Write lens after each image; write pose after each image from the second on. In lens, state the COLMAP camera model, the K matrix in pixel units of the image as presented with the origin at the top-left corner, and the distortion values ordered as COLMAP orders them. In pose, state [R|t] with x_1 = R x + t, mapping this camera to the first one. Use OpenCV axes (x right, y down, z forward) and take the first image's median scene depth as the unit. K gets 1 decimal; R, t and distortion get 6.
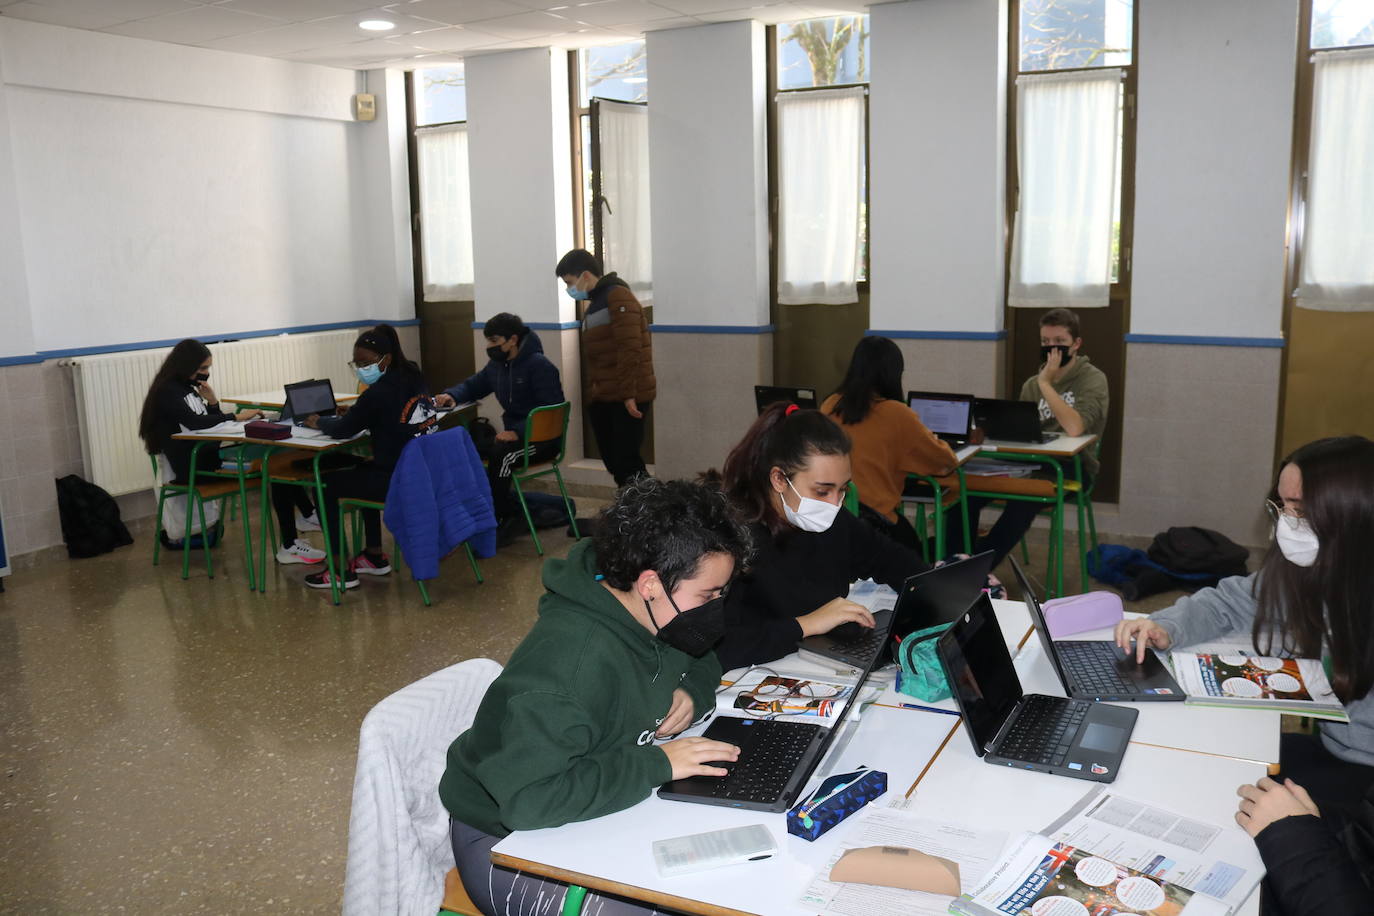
lens RADIAL K [[1175.3, 0, 713.3], [0, 1175.3, 447.4], [0, 0, 1]] dist [-0.121562, 0.075179]
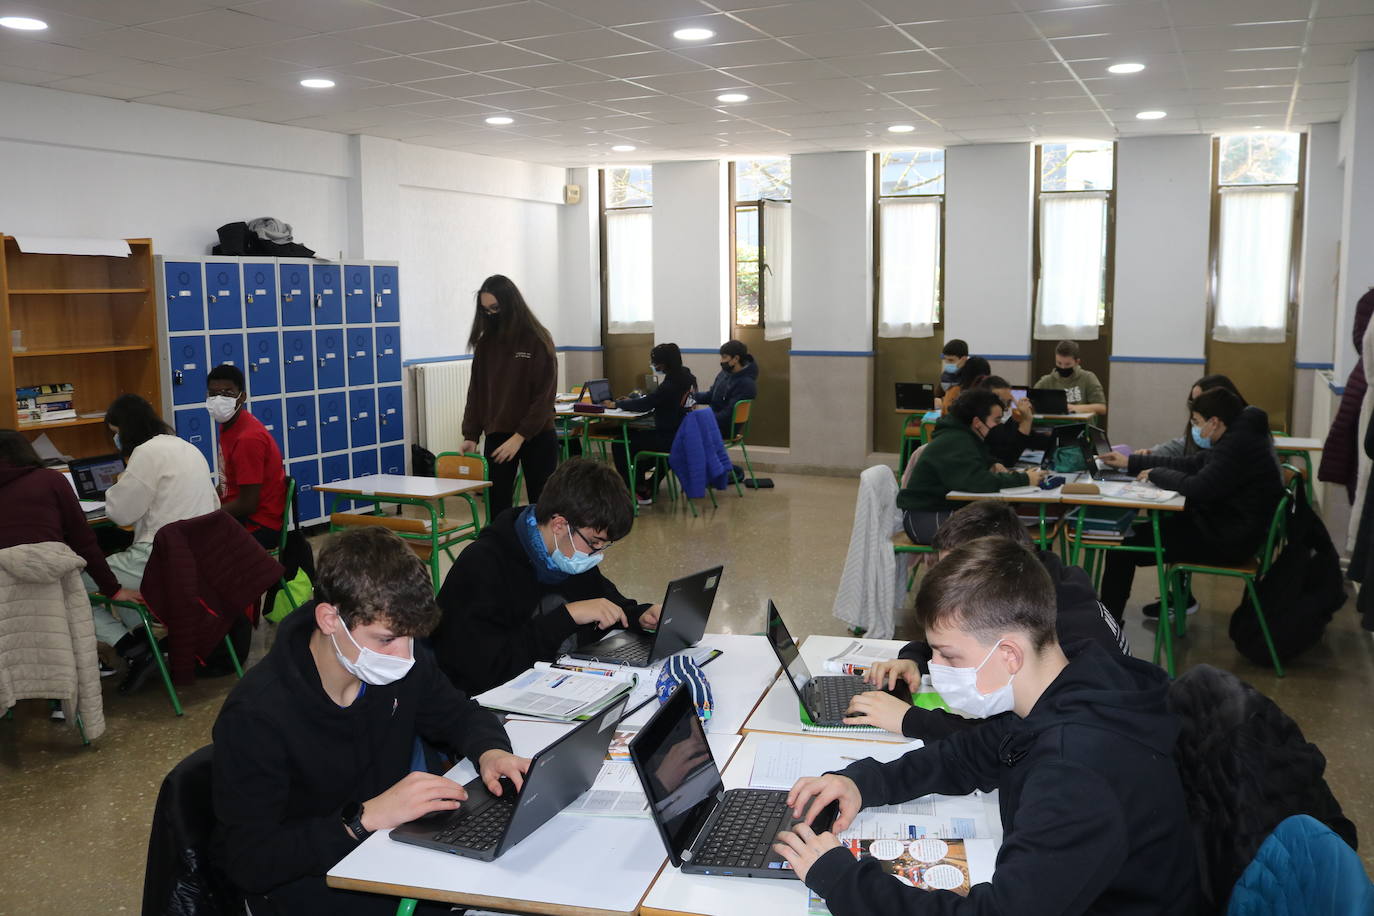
lens RADIAL K [[1317.3, 0, 677.3], [0, 1317.3, 461.1], [0, 0, 1]] dist [-0.103938, 0.000000]
pose [[0.998718, 0.005752, 0.050286, -0.352232], [-0.003607, 0.999085, -0.042625, 0.134228], [-0.050485, 0.042389, 0.997825, -0.810508]]
